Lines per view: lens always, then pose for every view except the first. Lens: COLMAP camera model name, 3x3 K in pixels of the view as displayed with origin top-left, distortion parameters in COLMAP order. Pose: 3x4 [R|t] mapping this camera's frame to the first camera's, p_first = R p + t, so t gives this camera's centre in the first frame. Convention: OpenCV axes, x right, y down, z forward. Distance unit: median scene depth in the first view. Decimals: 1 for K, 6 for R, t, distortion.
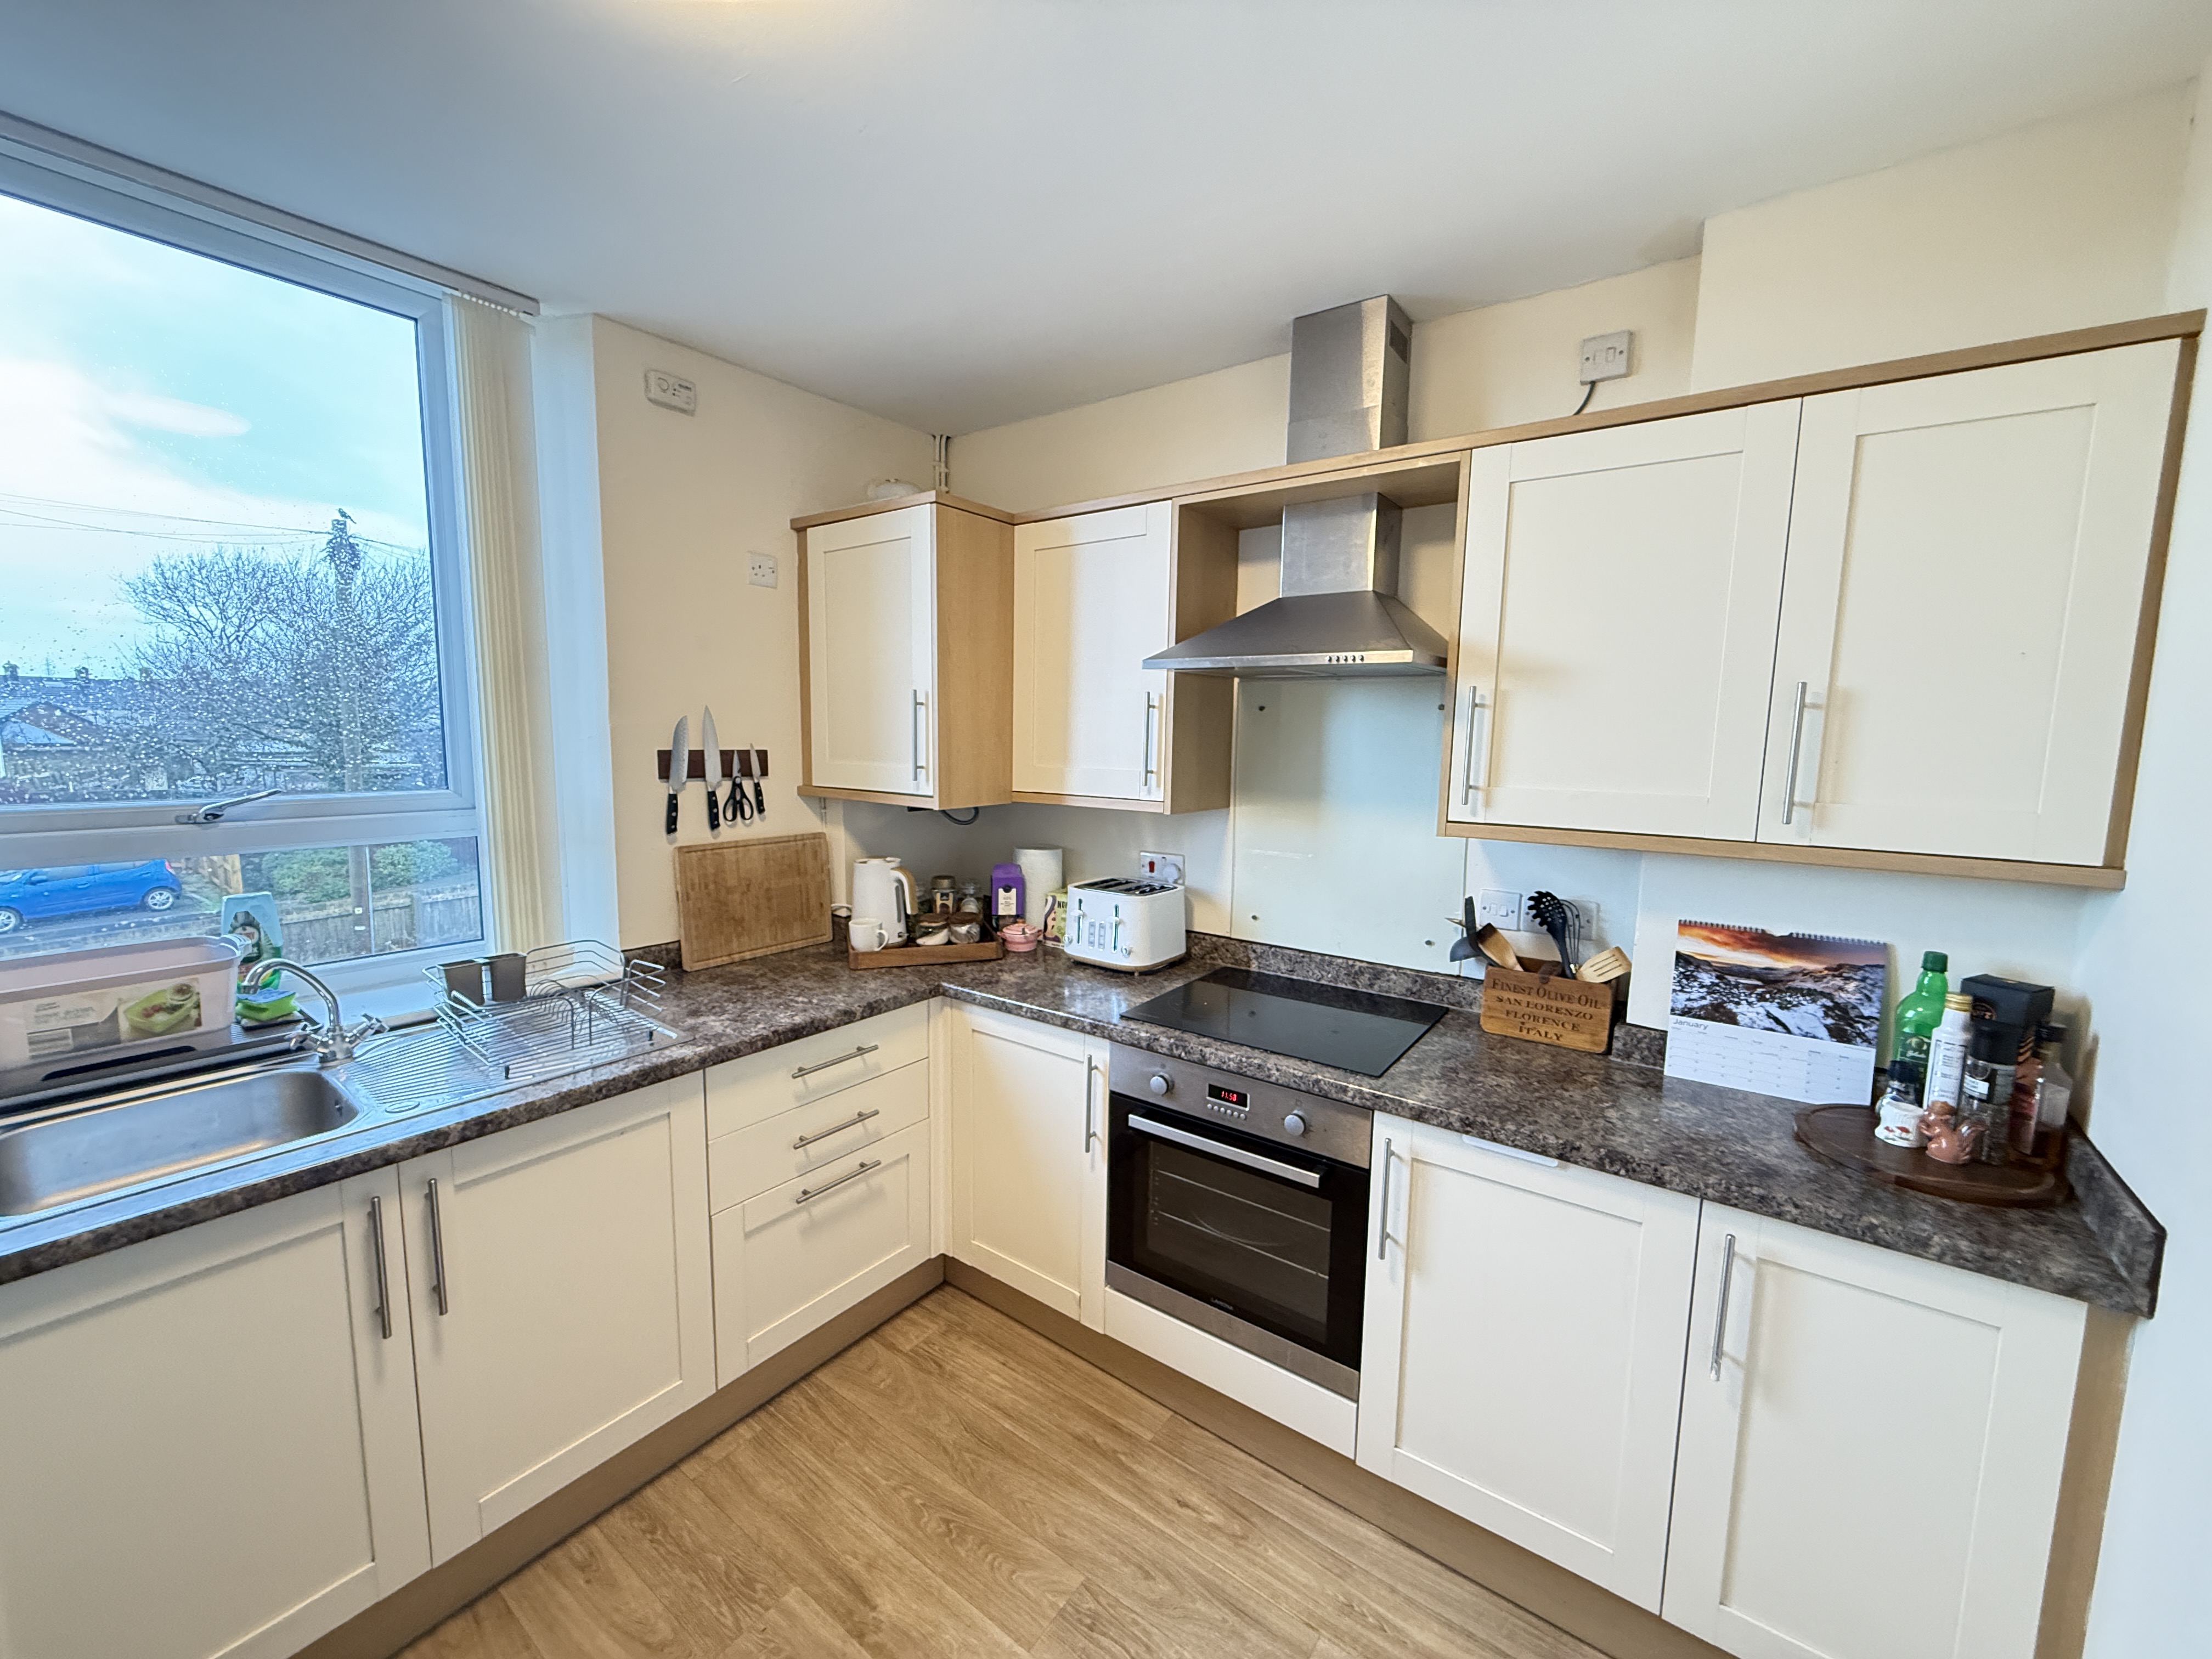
lens RADIAL K [[888.8, 0, 1098.2], [0, 888.8, 827.9], [0, 0, 1]] dist [-0.002613, -0.000288]
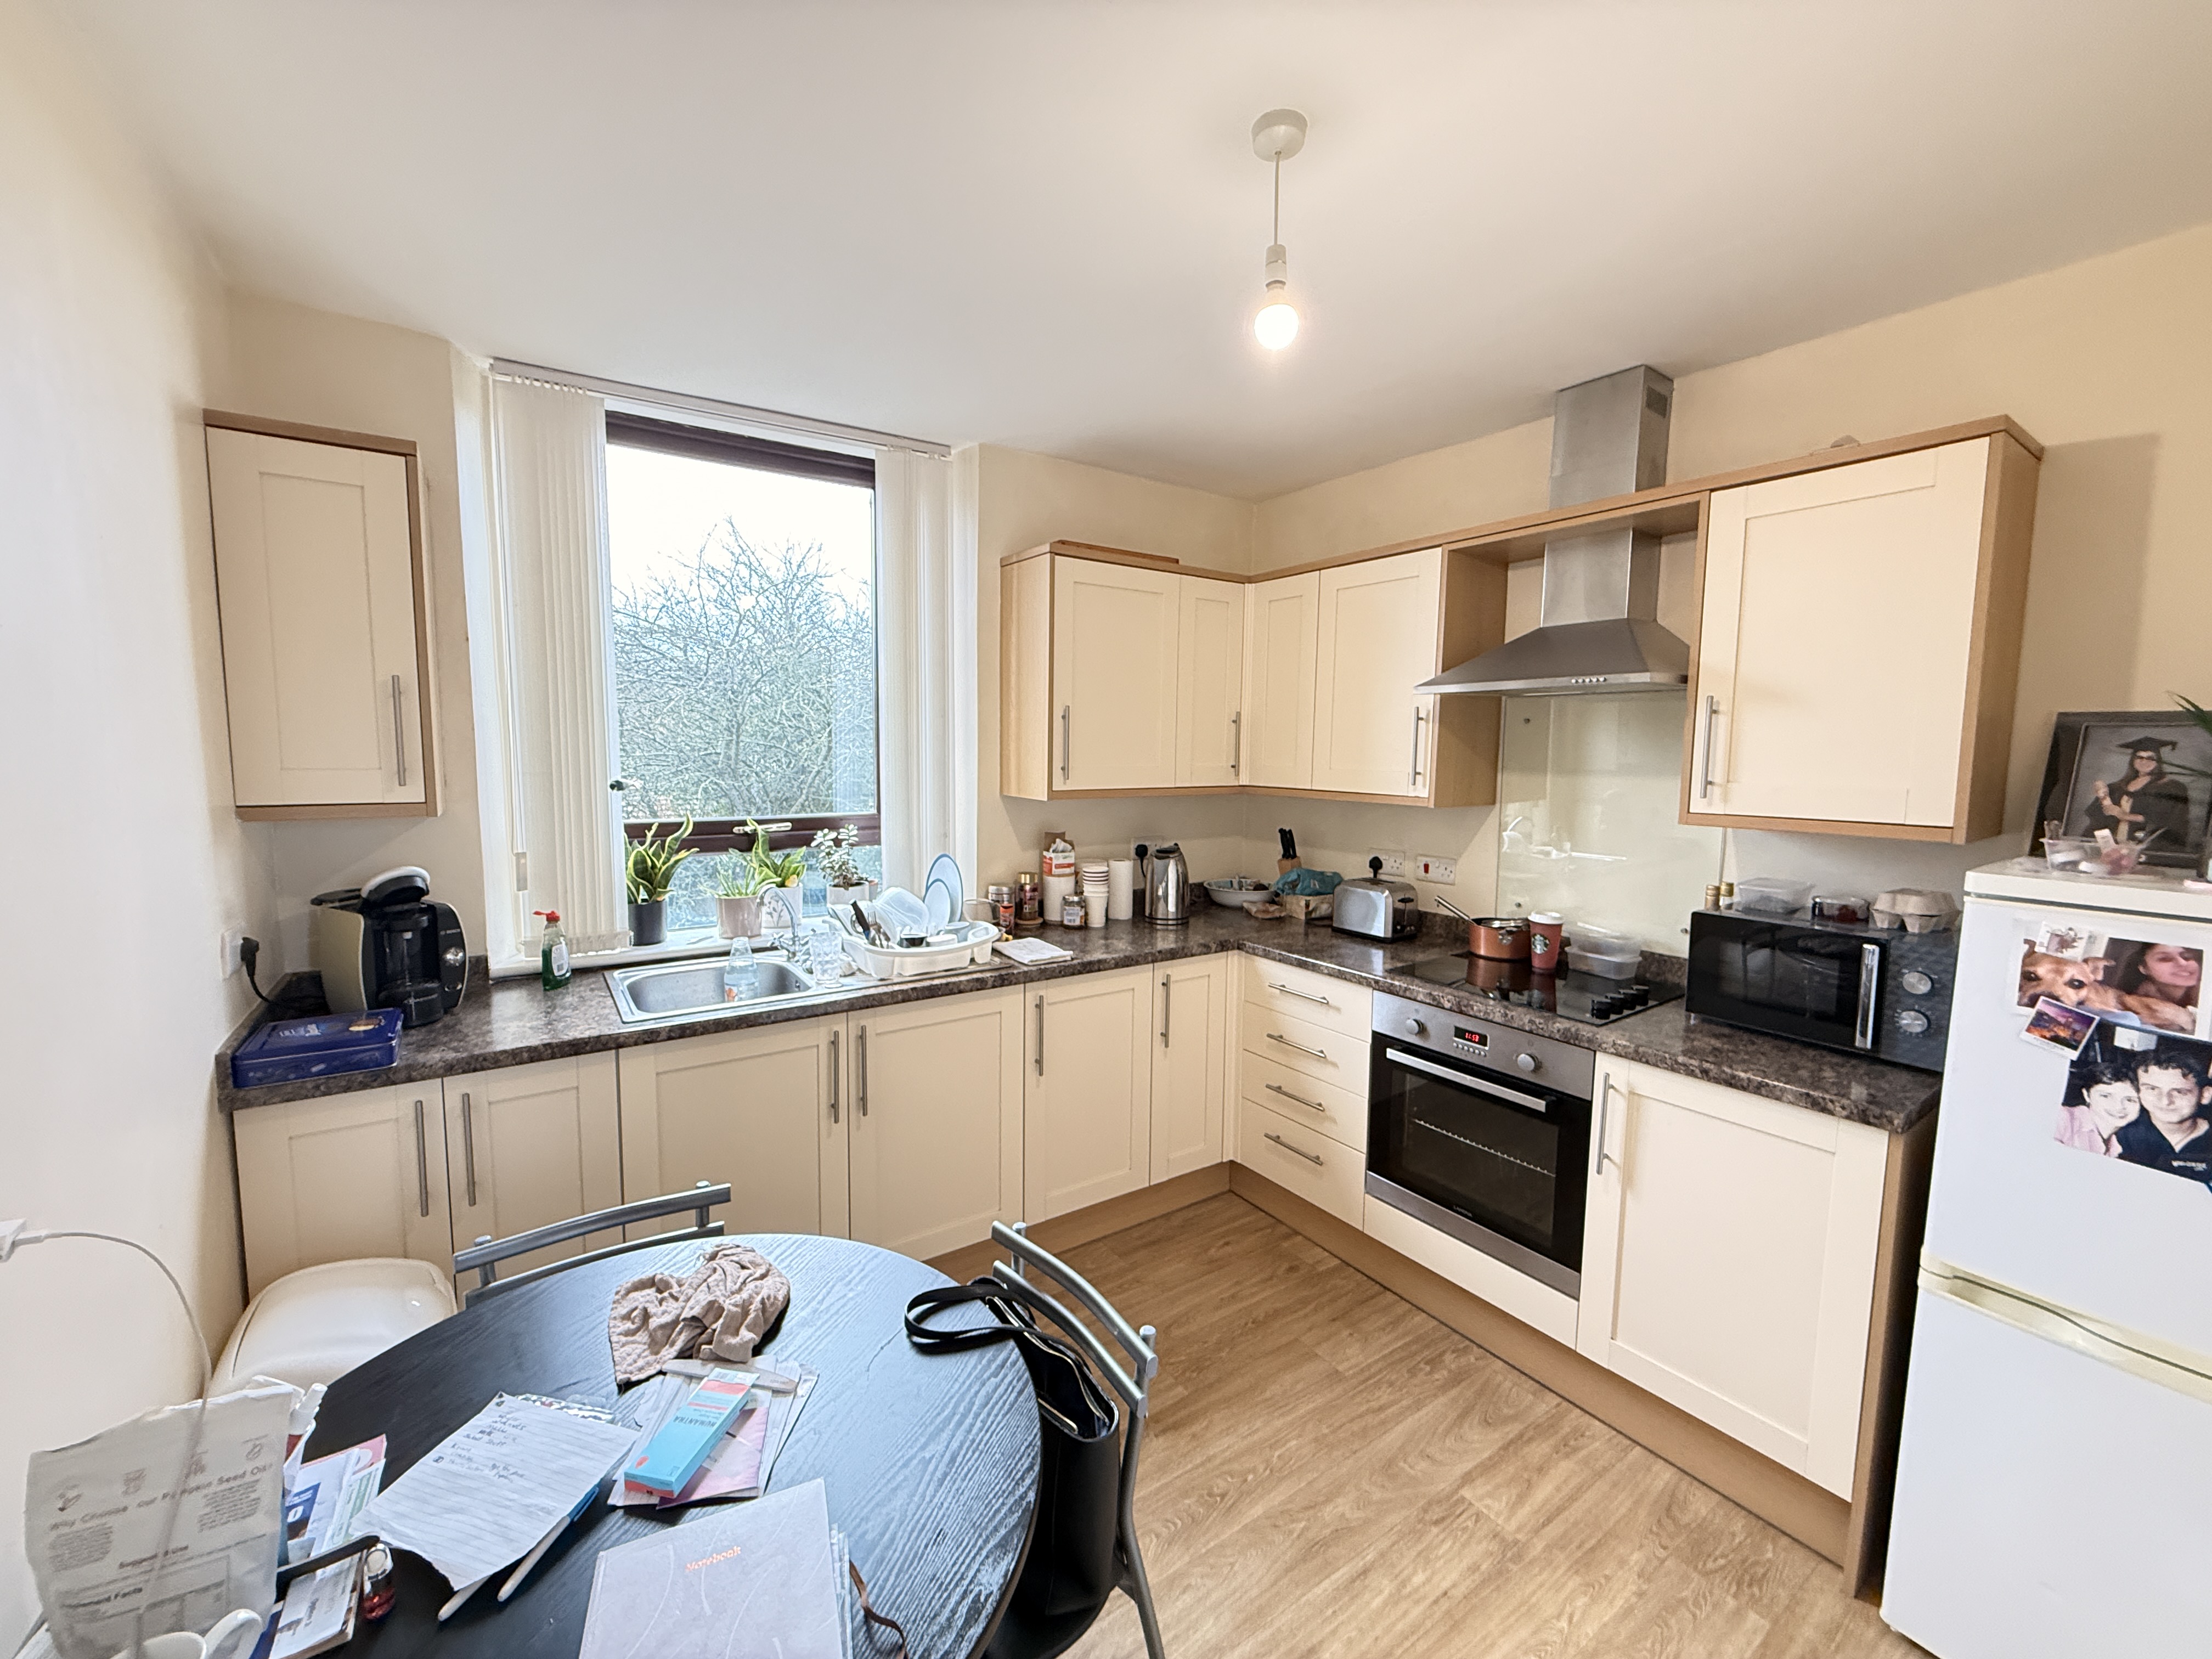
lens RADIAL K [[888.8, 0, 1098.2], [0, 888.8, 827.9], [0, 0, 1]] dist [-0.002613, -0.000288]
pose [[0.945522, 0.025630, -0.324548, 0.050778], [-0.033893, 0.999229, -0.019830, 0.057671], [0.323790, 0.029750, 0.945661, -0.316259]]
